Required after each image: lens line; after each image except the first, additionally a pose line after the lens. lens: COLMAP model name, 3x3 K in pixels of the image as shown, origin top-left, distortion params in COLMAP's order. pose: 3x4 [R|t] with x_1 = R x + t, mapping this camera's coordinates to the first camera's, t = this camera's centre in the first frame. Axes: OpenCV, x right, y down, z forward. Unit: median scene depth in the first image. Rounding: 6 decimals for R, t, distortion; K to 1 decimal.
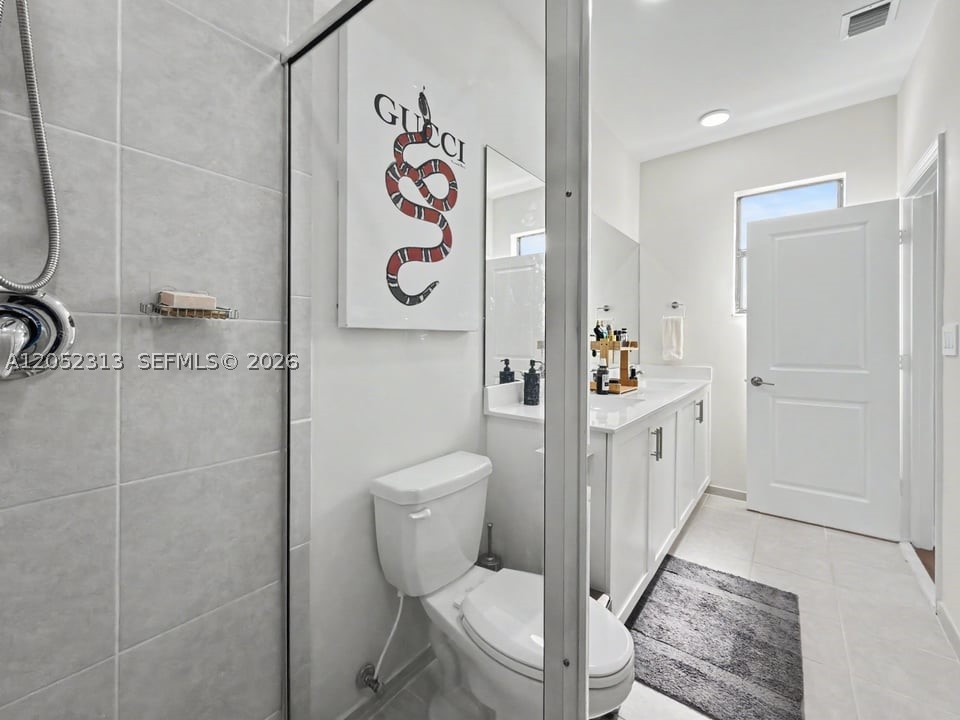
lens RADIAL K [[402.4, 0, 485.0], [0, 402.4, 342.1], [0, 0, 1]] dist [-0.002337, -0.000042]
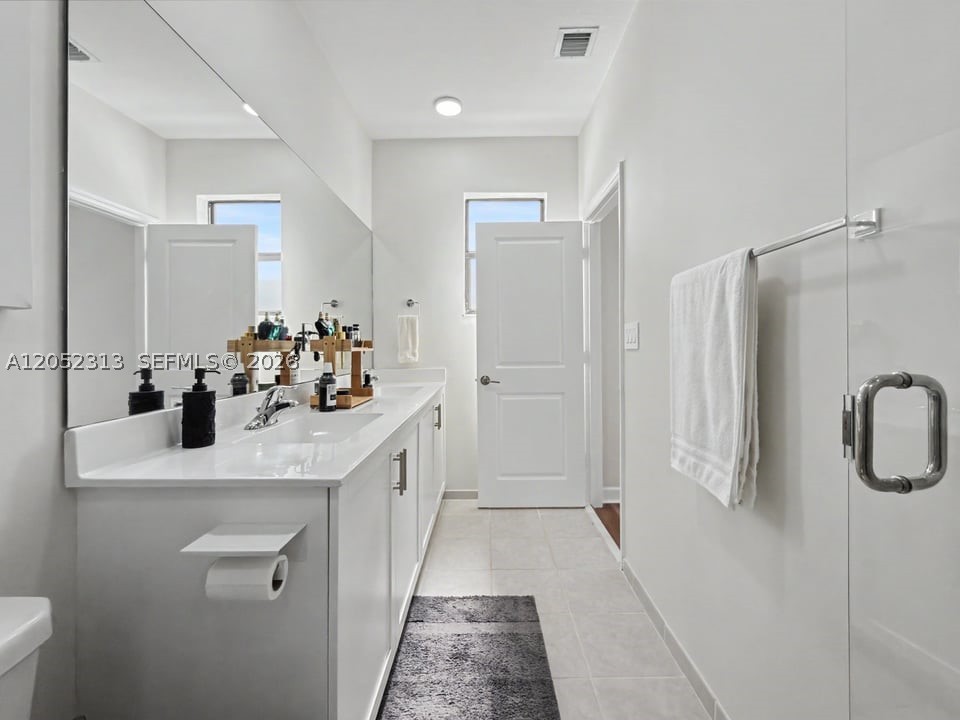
lens RADIAL K [[402.4, 0, 485.0], [0, 402.4, 342.1], [0, 0, 1]] dist [-0.002337, -0.000042]
pose [[0.799647, -0.004213, 0.600455, 0.086202], [0.012659, 0.999871, -0.009843, 0.014757], [-0.600337, 0.015472, 0.799598, 0.250958]]
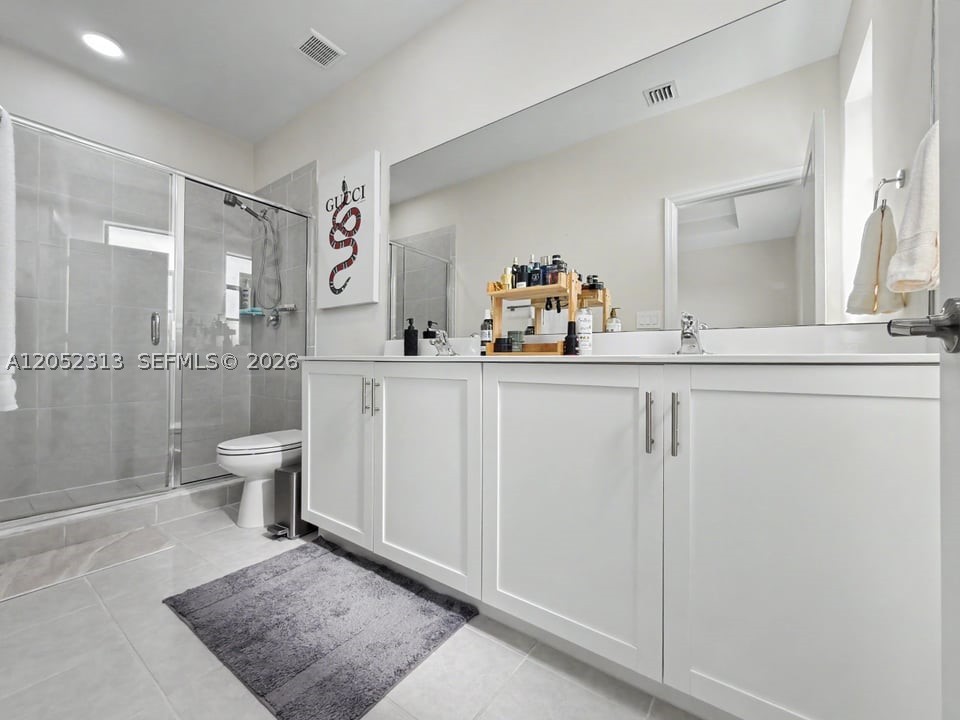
lens RADIAL K [[391.5, 0, 480.0], [0, 391.5, 360.0], [0, 0, 1]] dist [0.000141, -0.000003]
pose [[0.040728, -0.013194, -0.999083, 1.146776], [-0.006754, 0.999886, -0.013480, 0.165345], [0.999147, 0.007297, 0.040634, 1.060019]]
